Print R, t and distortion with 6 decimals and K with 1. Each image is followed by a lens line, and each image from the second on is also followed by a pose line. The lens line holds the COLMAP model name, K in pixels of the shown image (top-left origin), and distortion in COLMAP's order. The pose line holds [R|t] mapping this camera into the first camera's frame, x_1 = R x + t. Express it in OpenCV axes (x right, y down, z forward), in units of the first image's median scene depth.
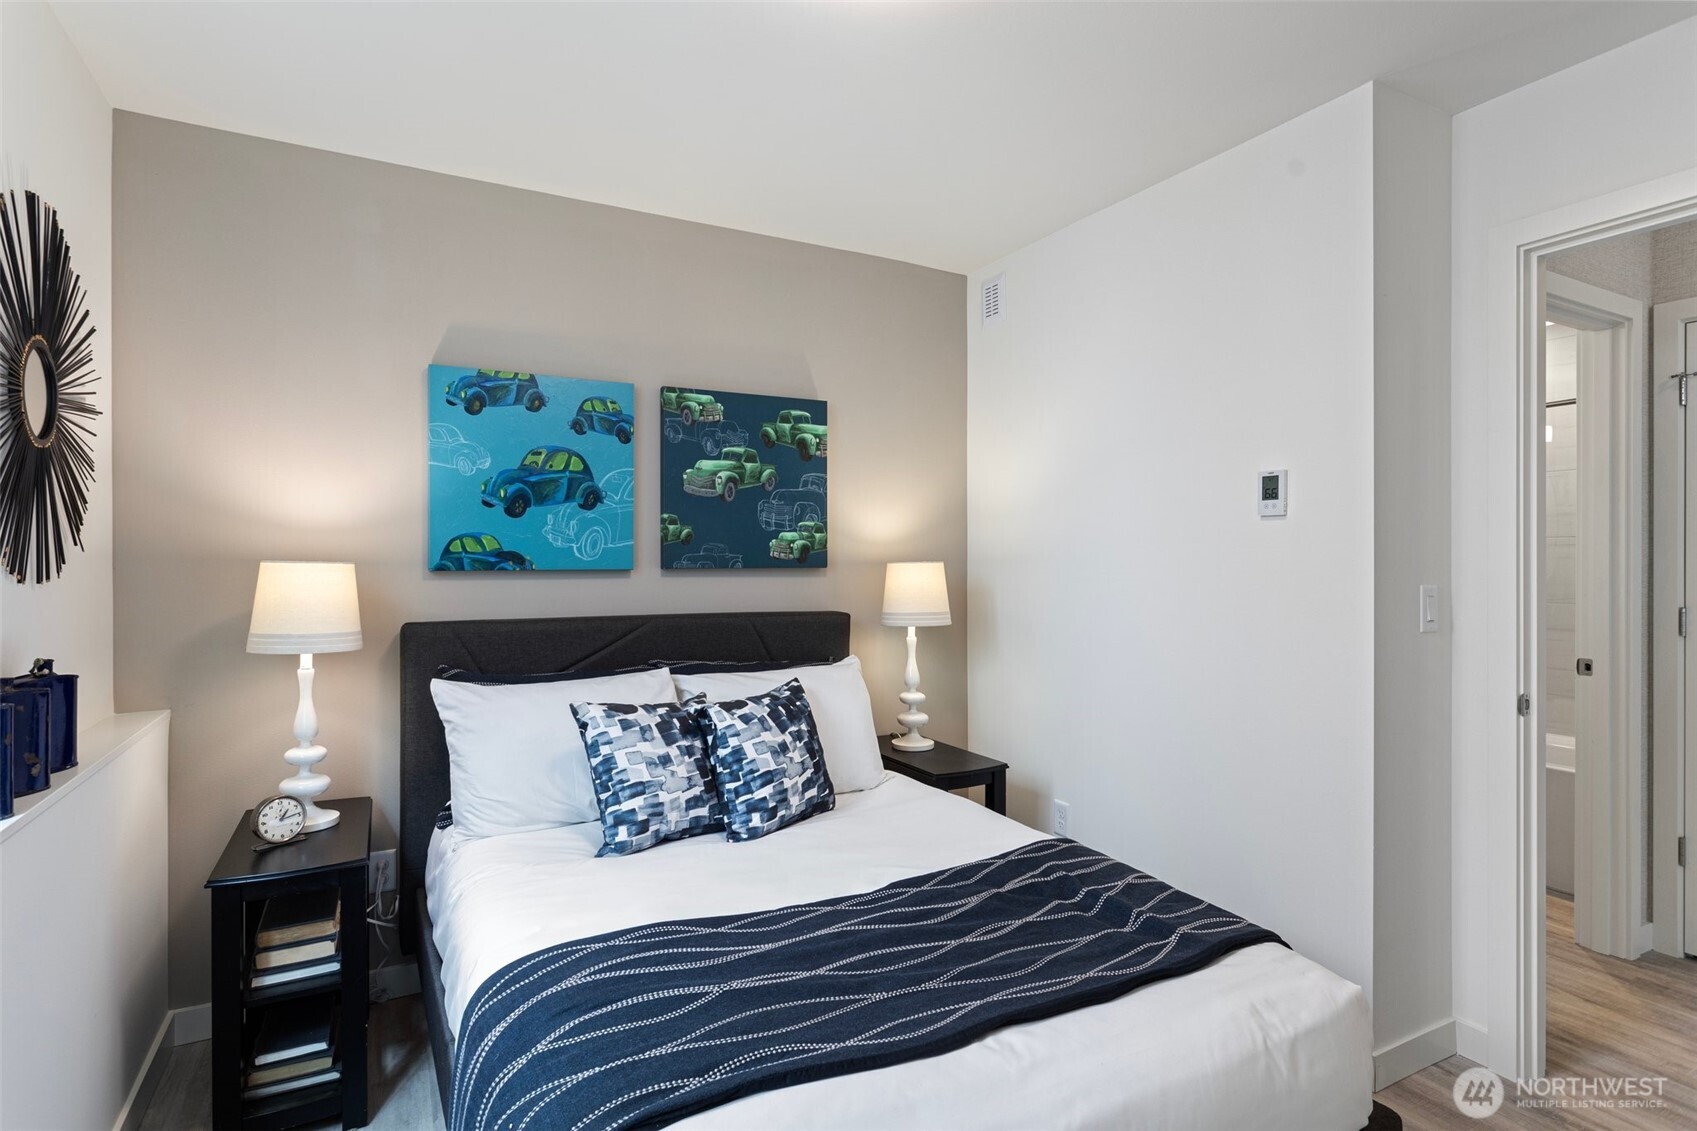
lens RADIAL K [[872.0, 0, 846.3], [0, 872.0, 551.2], [0, 0, 1]] dist [-0.014581, 0.004104]
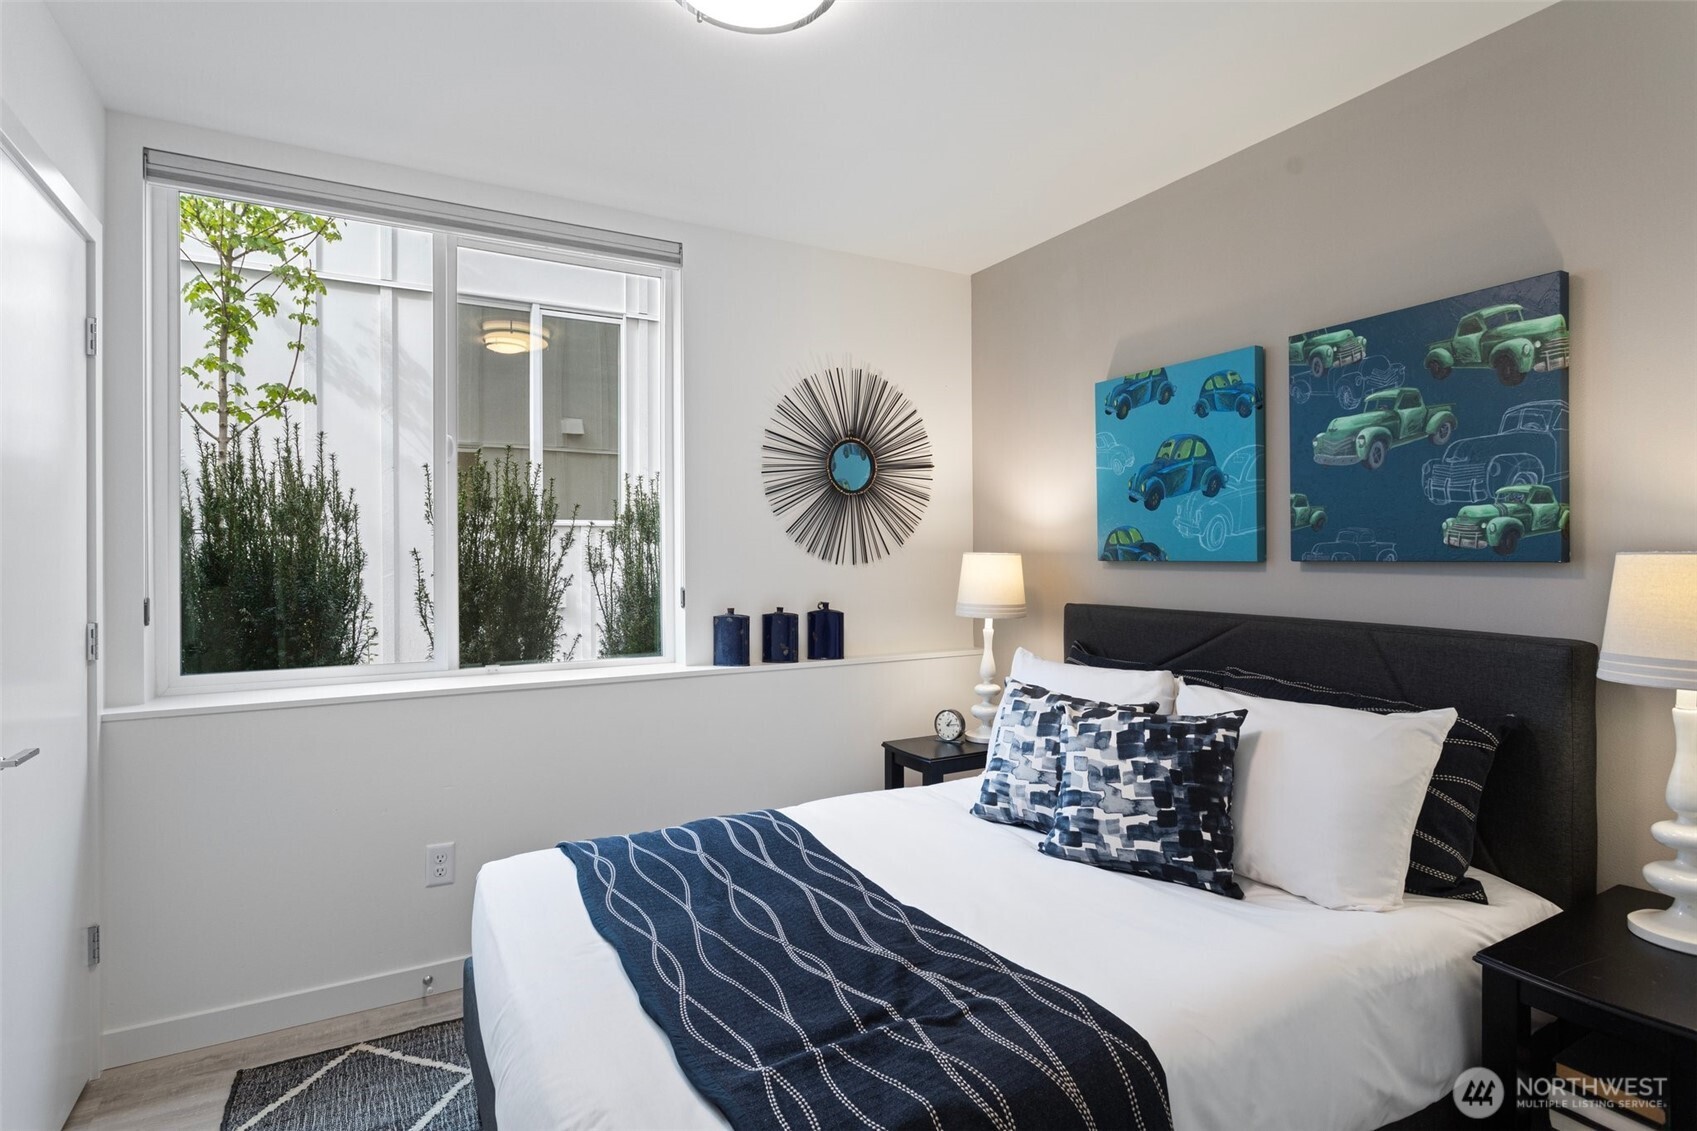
lens RADIAL K [[872.0, 0, 846.3], [0, 872.0, 551.2], [0, 0, 1]] dist [-0.014581, 0.004104]
pose [[-0.008941, -0.001958, -0.999958, 0.623143], [0.014686, 0.999890, -0.002089, 0.006486], [0.999852, -0.014704, -0.008911, 0.610414]]
